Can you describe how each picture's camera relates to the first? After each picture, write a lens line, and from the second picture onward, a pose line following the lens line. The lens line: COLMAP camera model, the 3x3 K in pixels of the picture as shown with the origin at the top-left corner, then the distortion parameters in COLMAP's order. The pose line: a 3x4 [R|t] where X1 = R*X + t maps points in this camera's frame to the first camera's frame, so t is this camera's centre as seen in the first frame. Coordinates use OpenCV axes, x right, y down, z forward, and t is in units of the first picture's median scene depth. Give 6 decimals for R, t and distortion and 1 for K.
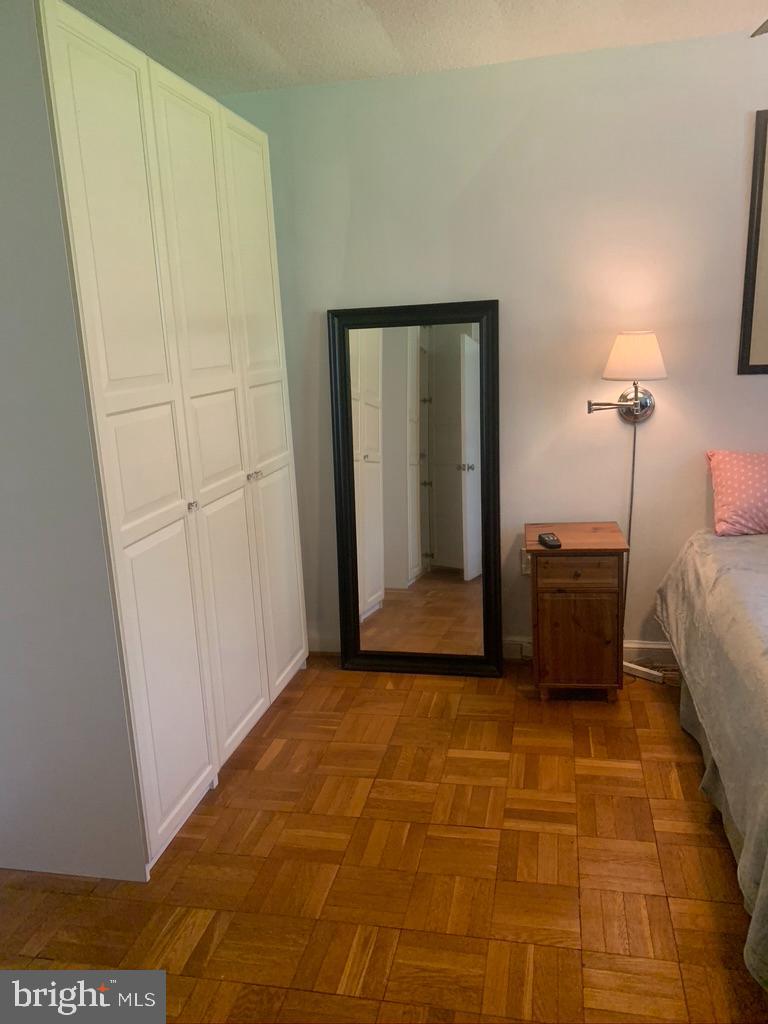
lens RADIAL K [[784.7, 0, 384.0], [0, 784.7, 512.0], [0, 0, 1]] dist [0.009905, 0.000652]
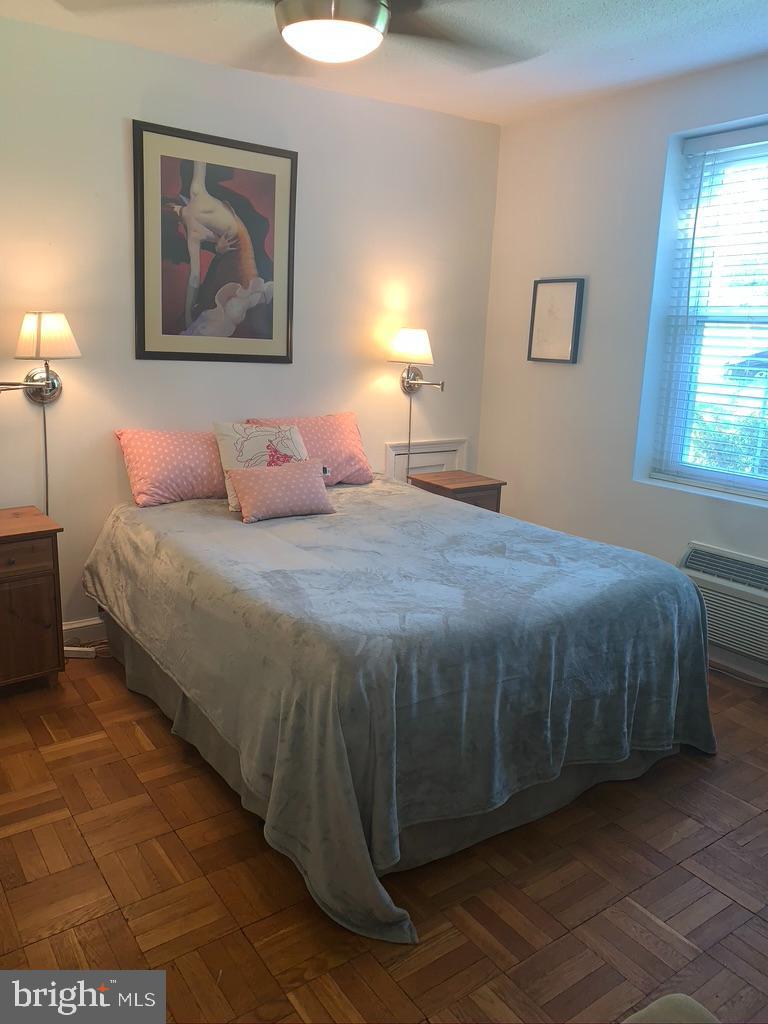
lens RADIAL K [[782.7, 0, 386.2], [0, 782.7, 509.7], [0, 0, 1]] dist [0.008884, 0.001908]
pose [[0.664712, -0.096279, 0.740870, -0.150992], [0.095106, 0.994498, 0.043909, 0.018403], [-0.741021, 0.041274, 0.670212, 0.023900]]
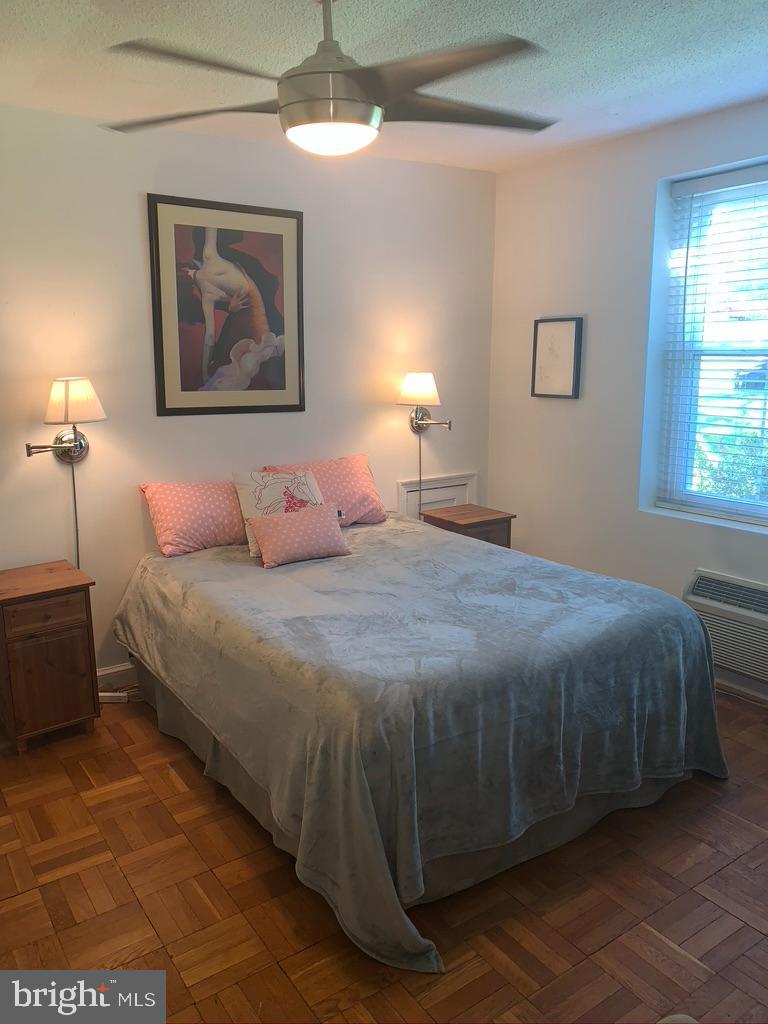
lens RADIAL K [[784.7, 0, 384.0], [0, 784.7, 512.0], [0, 0, 1]] dist [0.009905, 0.000652]
pose [[0.677920, -0.107420, 0.727245, -0.182698], [0.134628, 0.990677, 0.020835, -0.016268], [-0.722703, 0.083783, 0.686061, -0.015971]]
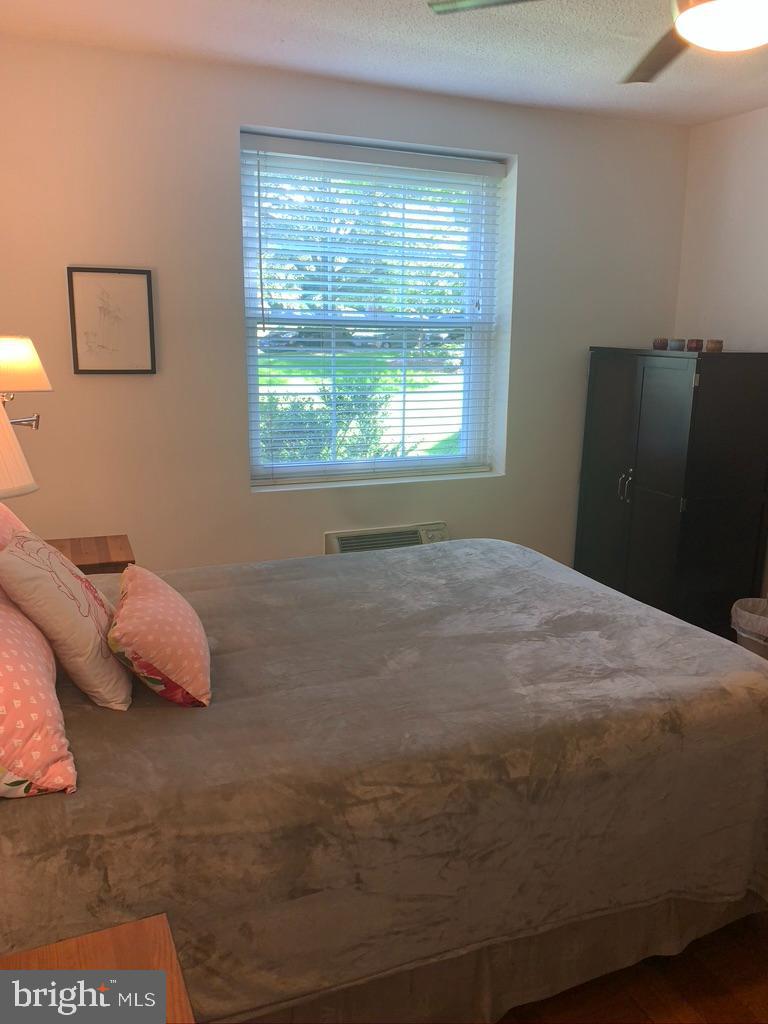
lens RADIAL K [[784.7, 0, 384.0], [0, 784.7, 512.0], [0, 0, 1]] dist [0.009905, 0.000652]
pose [[-0.581872, -0.136798, 0.801693, -0.025567], [0.186042, 0.937225, 0.294955, -0.218117], [-0.791715, 0.320774, -0.519895, 1.027985]]
